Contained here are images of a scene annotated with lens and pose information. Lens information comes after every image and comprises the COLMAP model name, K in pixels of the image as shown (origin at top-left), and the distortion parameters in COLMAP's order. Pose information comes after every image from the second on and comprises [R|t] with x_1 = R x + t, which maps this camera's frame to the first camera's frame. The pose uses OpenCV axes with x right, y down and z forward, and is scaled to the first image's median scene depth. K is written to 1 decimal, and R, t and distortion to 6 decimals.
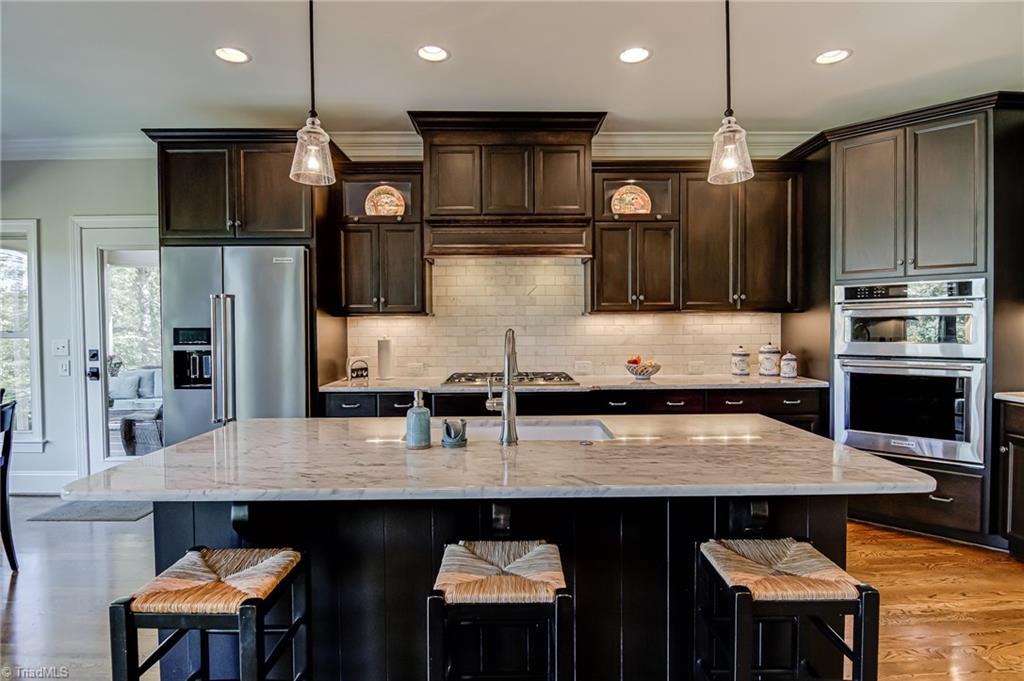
lens RADIAL K [[539.8, 0, 512.0], [0, 539.8, 340.5], [0, 0, 1]] dist [0.000231, -0.015619]
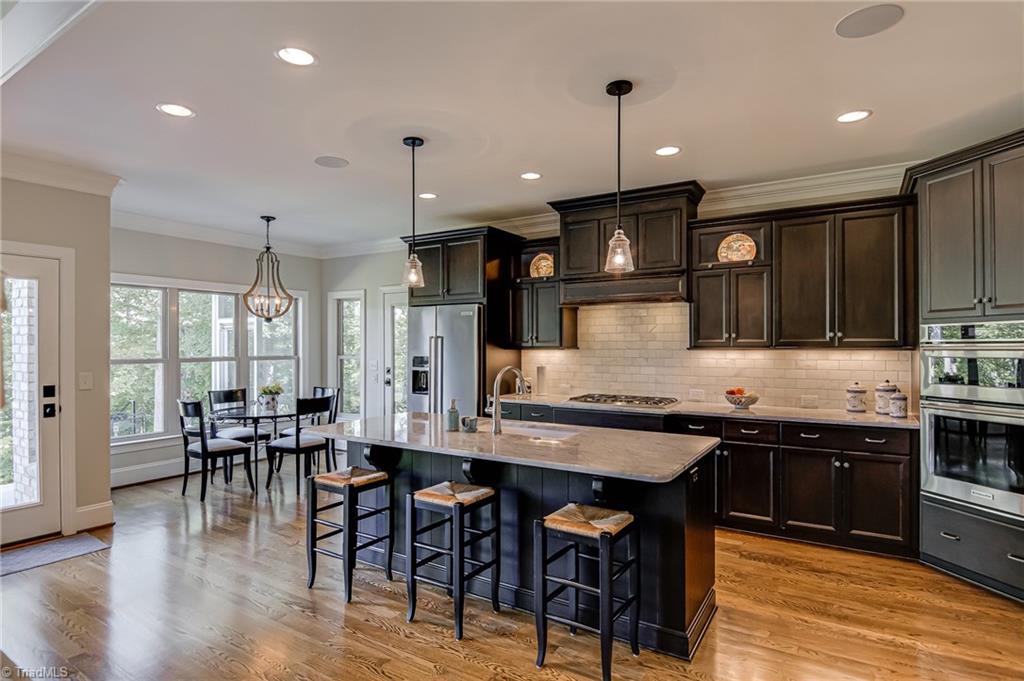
lens RADIAL K [[546.8, 0, 509.4], [0, 546.8, 344.6], [0, 0, 1]] dist [0.001124, -0.018037]
pose [[0.838253, 0.006268, -0.545245, 0.454096], [-0.021160, 0.999555, -0.021040, -0.026050], [0.544871, 0.029174, 0.838012, -0.201653]]
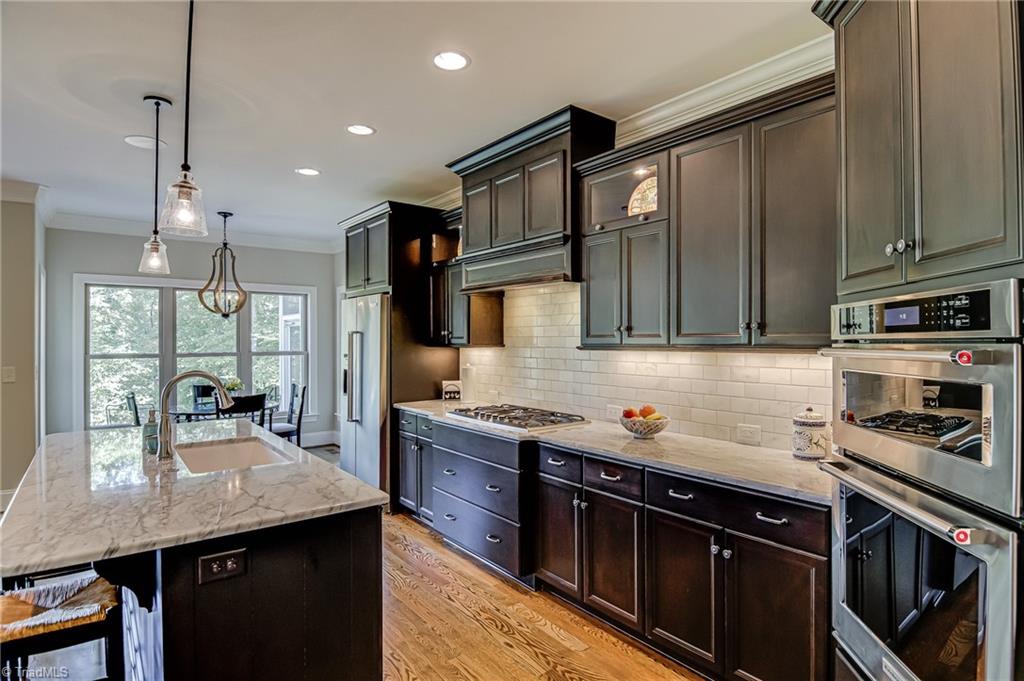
lens RADIAL K [[539.8, 0, 512.0], [0, 539.8, 340.5], [0, 0, 1]] dist [0.000231, -0.015619]
pose [[0.601498, 0.008248, -0.798832, 0.722878], [-0.027136, 0.999581, -0.010112, -0.049381], [0.798413, 0.027760, 0.601469, 0.410577]]
